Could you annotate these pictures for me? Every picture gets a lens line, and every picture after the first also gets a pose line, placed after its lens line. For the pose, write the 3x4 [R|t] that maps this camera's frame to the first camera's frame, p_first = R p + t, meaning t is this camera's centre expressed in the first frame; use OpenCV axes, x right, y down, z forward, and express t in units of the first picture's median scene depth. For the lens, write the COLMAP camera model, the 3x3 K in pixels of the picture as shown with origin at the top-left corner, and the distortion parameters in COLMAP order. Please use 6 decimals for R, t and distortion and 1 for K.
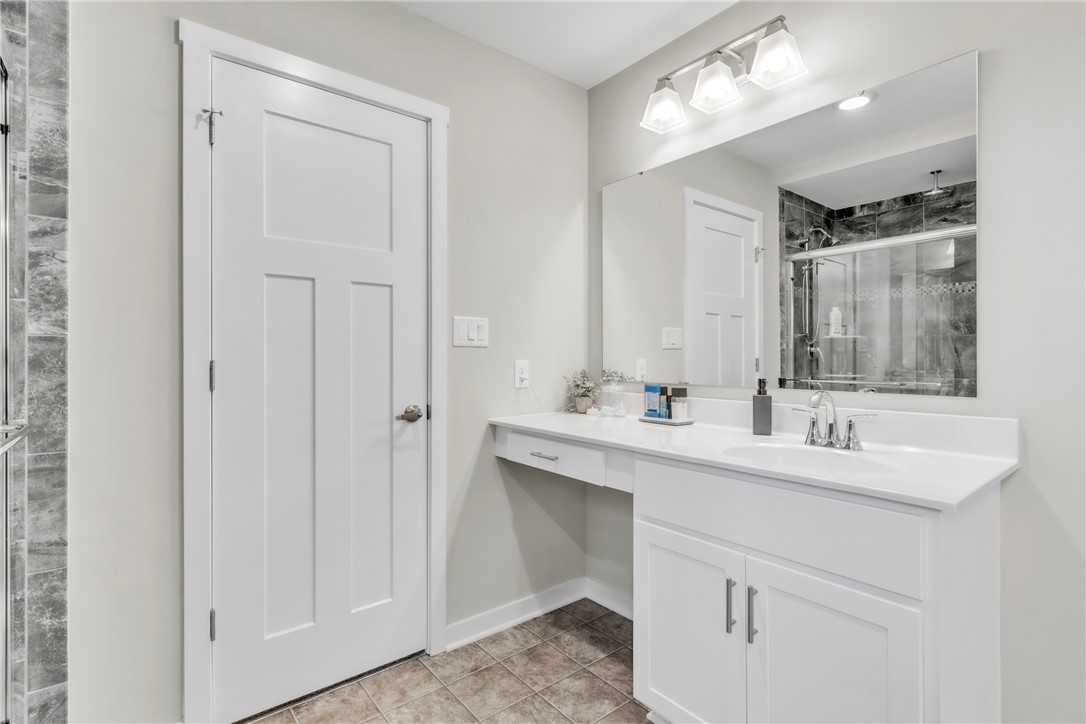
lens RADIAL K [[510.3, 0, 538.3], [0, 510.3, 362.7], [0, 0, 1]] dist [-0.001455, 0.000836]
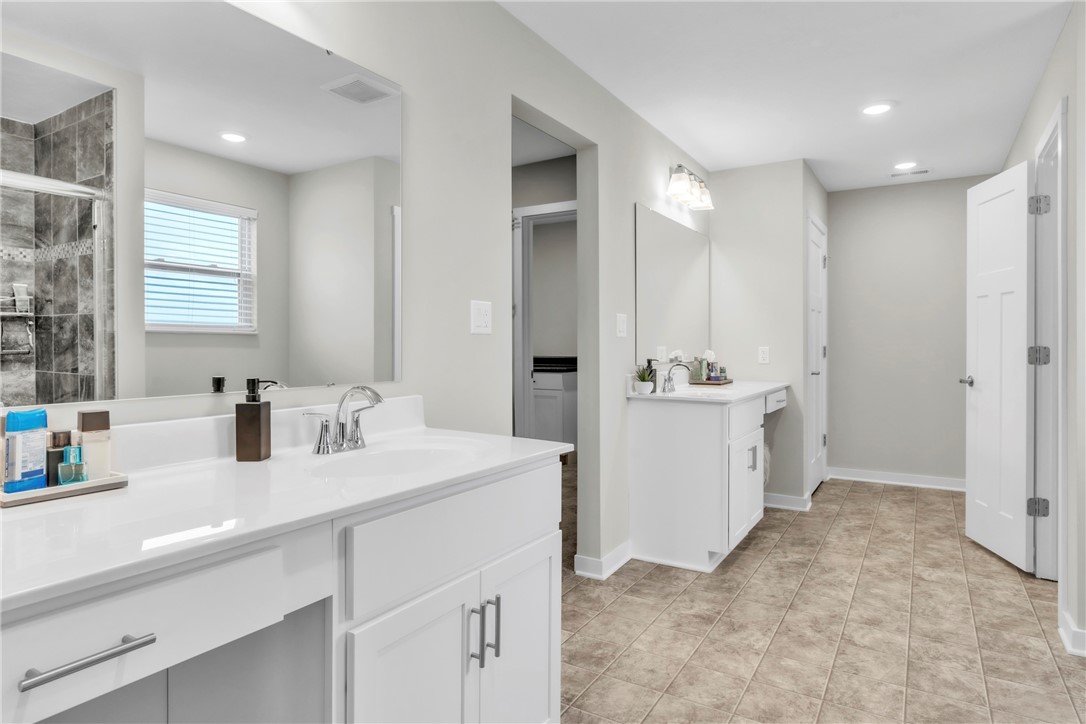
lens RADIAL K [[542.6, 0, 541.4], [0, 542.6, 354.9], [0, 0, 1]] dist [-0.018780, -0.001077]
pose [[-0.270179, -0.008782, 0.962770, -0.393820], [-0.002393, 0.999961, 0.008450, -0.008927], [-0.962807, -0.000021, -0.270190, 0.845032]]
